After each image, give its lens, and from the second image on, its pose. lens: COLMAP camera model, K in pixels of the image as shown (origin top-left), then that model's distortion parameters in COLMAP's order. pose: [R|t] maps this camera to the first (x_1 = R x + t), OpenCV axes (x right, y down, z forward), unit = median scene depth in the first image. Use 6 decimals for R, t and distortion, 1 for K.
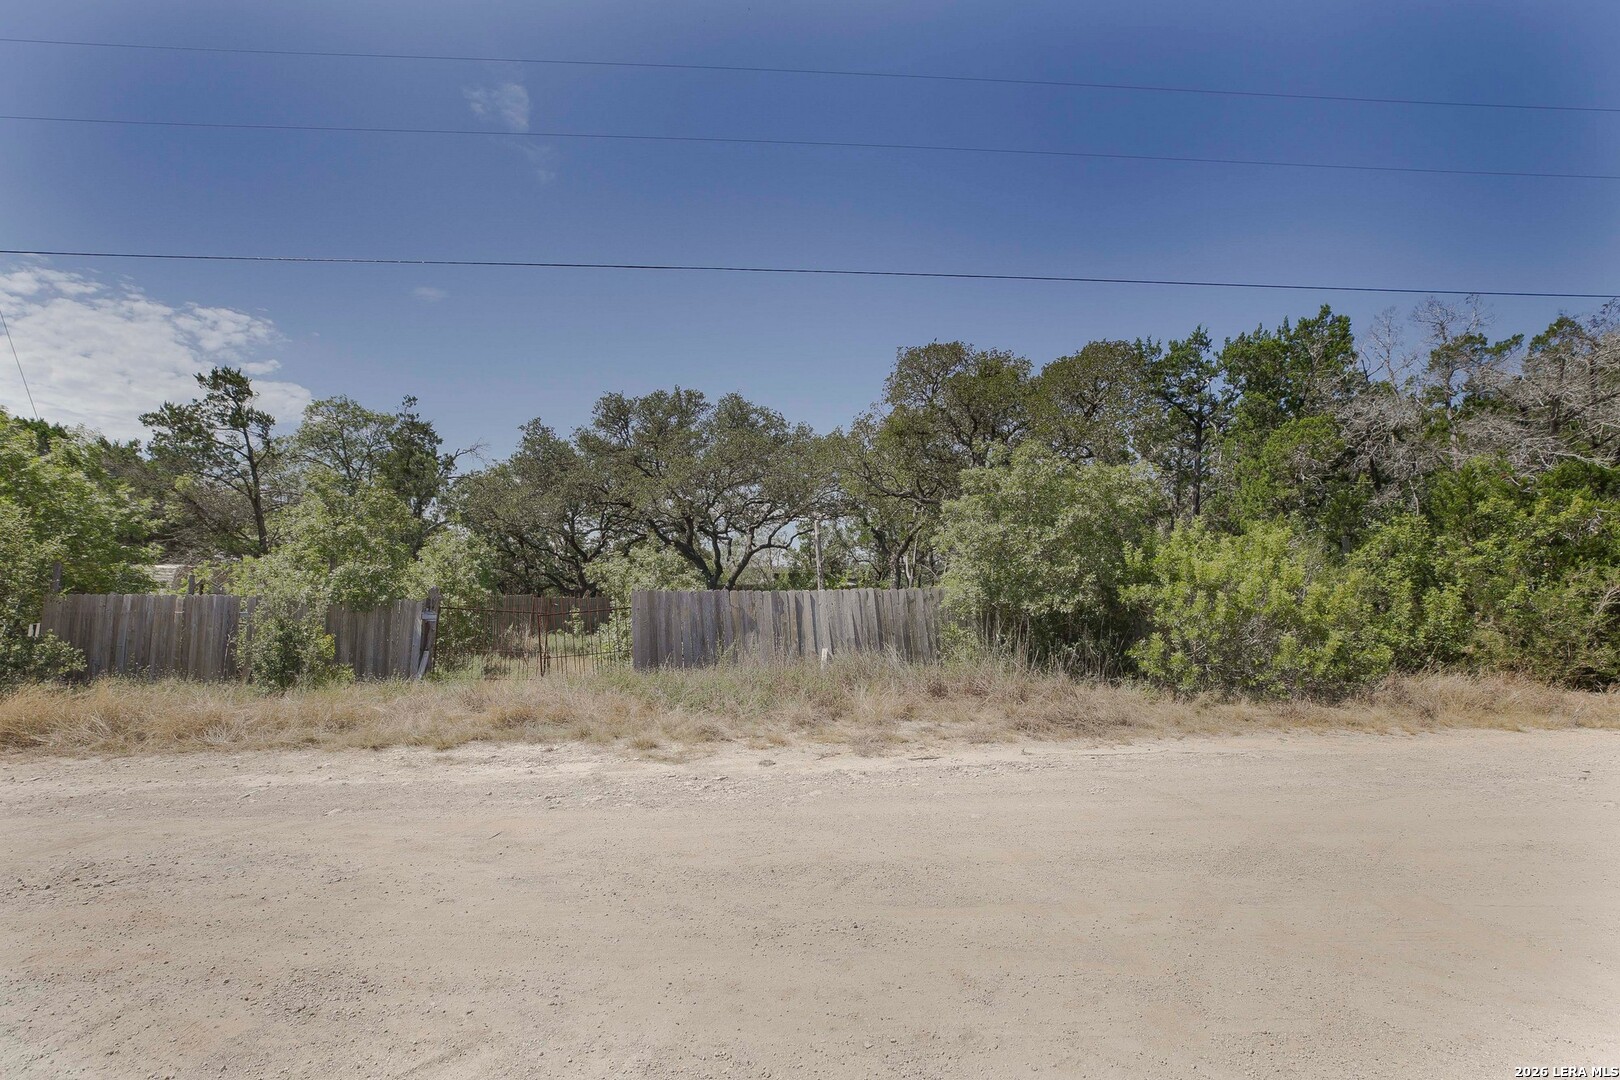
lens RADIAL K [[738.7, 0, 804.6], [0, 738.7, 535.7], [0, 0, 1]] dist [-0.034107, 0.006659]
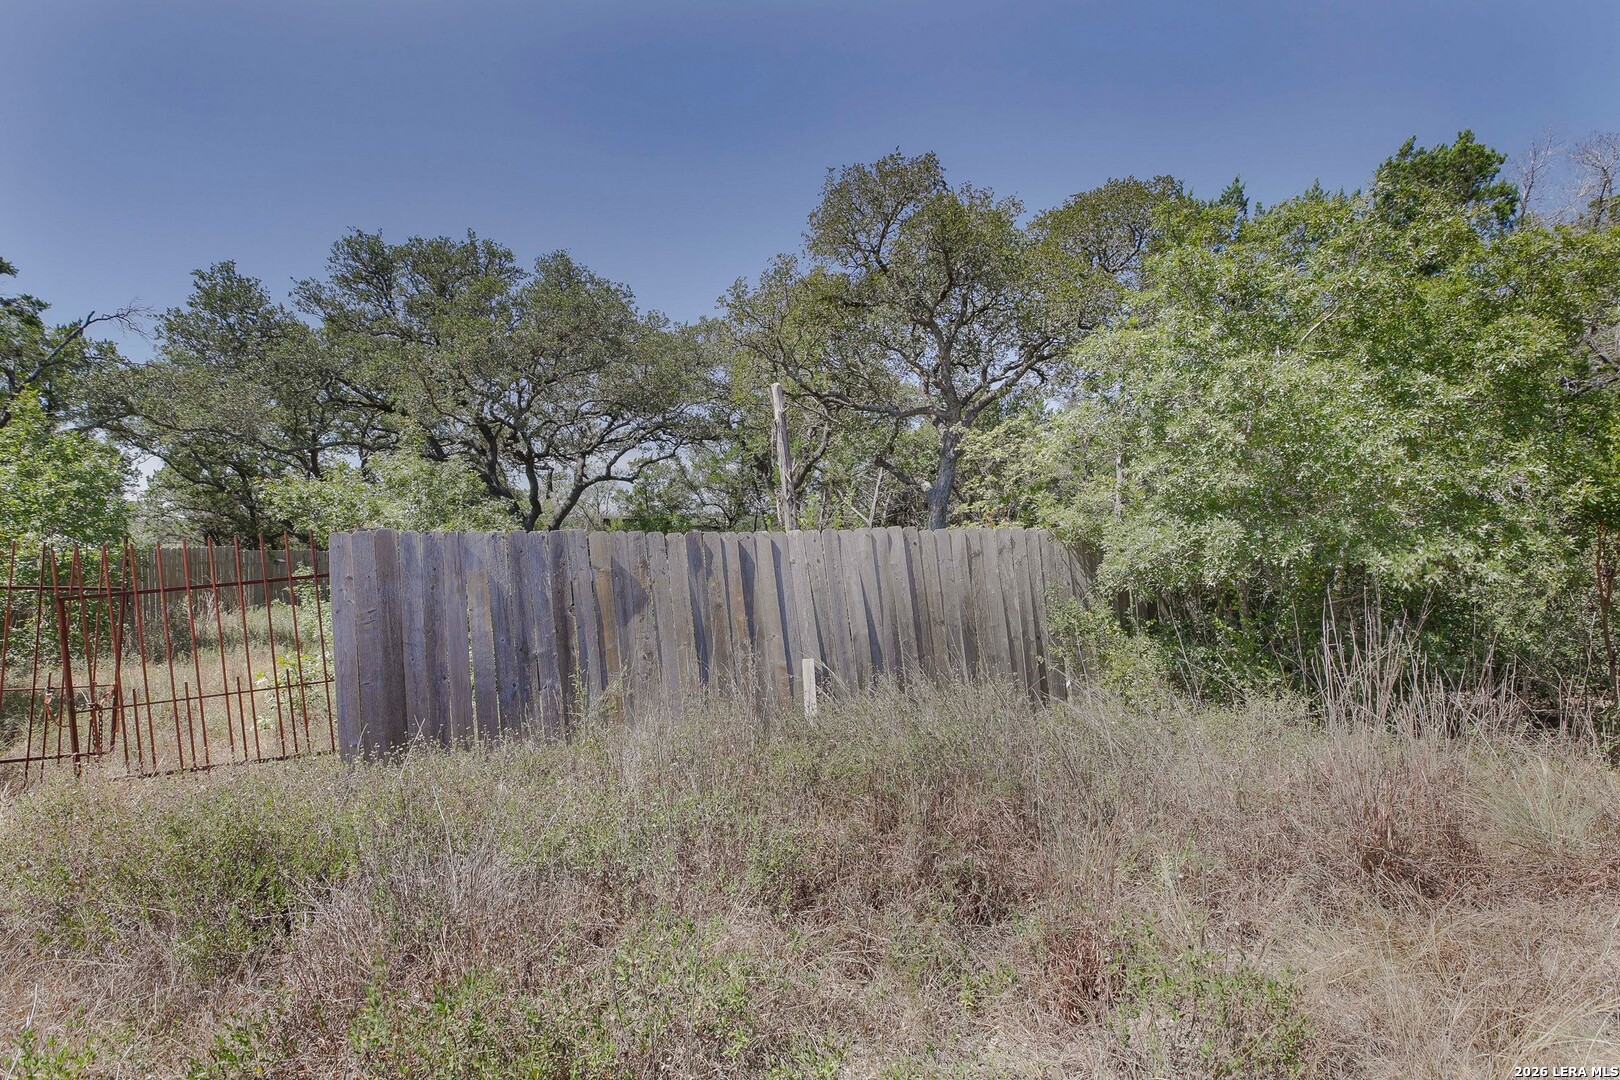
lens RADIAL K [[738.7, 0, 803.4], [0, 738.7, 536.8], [0, 0, 1]] dist [-0.034107, 0.006659]
pose [[0.970198, -0.000399, 0.242312, -0.055800], [-0.016077, 0.997689, 0.066015, 0.031269], [-0.241778, -0.067943, 0.967950, 0.369646]]
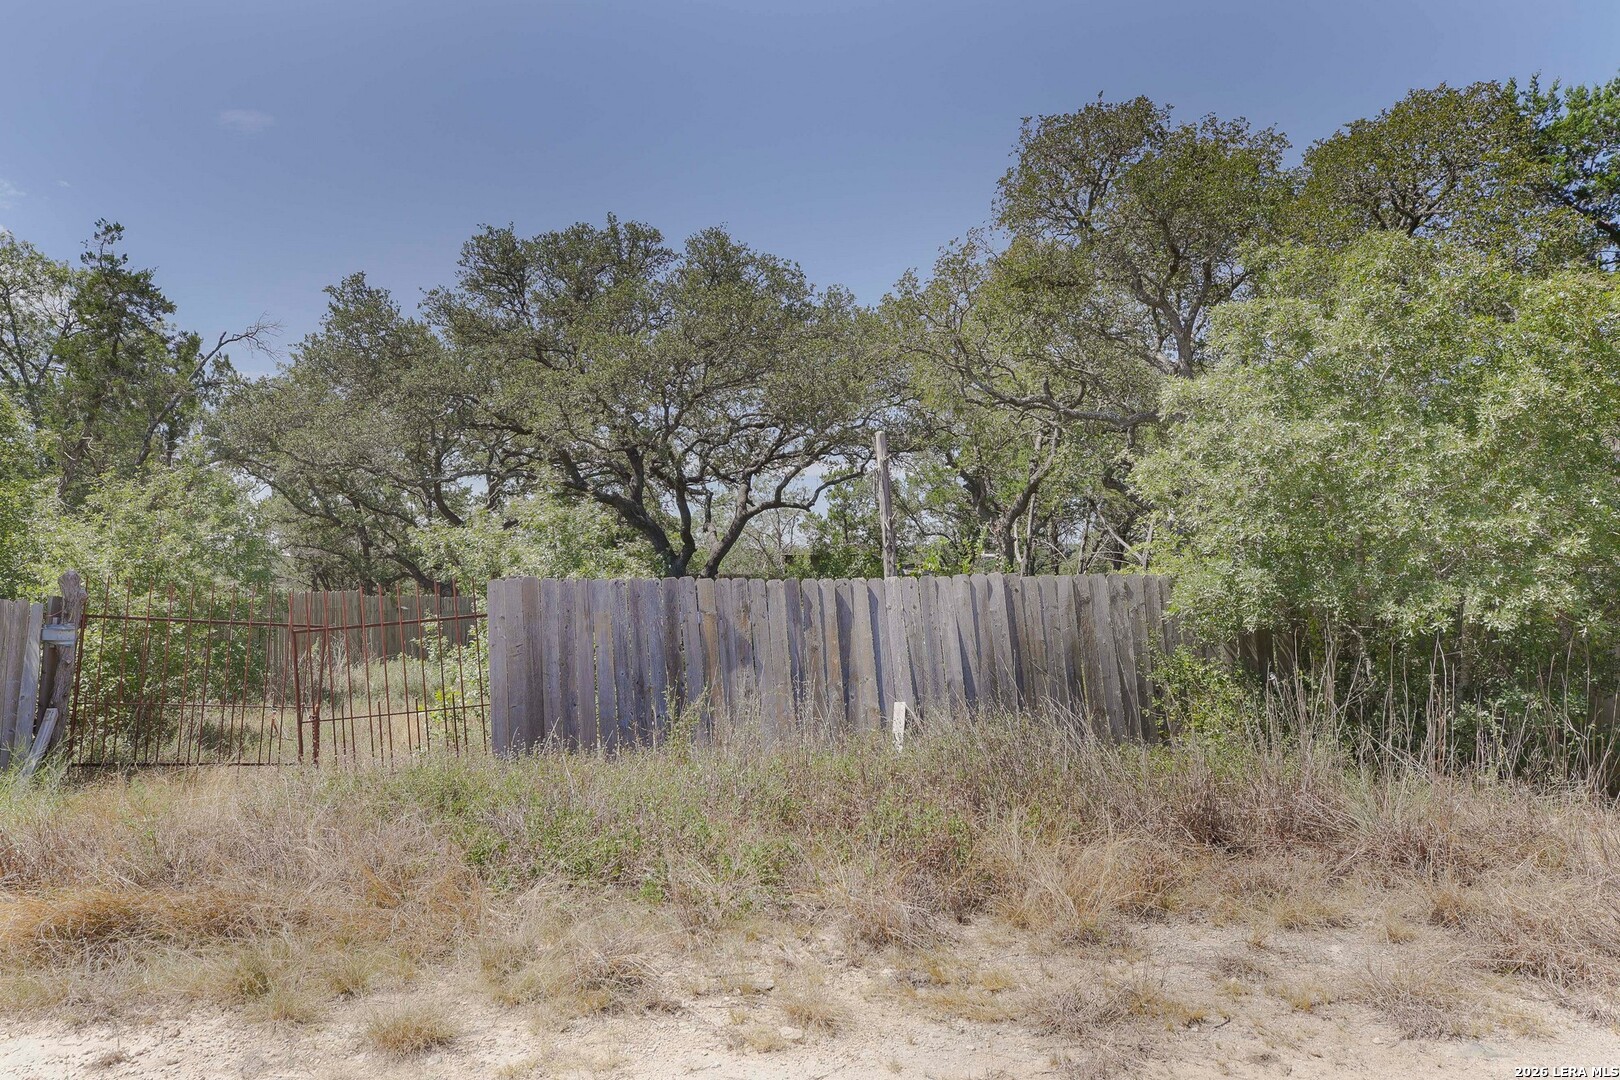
lens RADIAL K [[1147.6, 0, 803.1], [0, 1147.6, 537.3], [0, 0, 1]] dist [0.005699, 0.009908]
pose [[0.999711, -0.001005, -0.024008, -0.010669], [0.001777, 0.999482, 0.032126, 0.016201], [0.023963, -0.032159, 0.999195, 0.179202]]
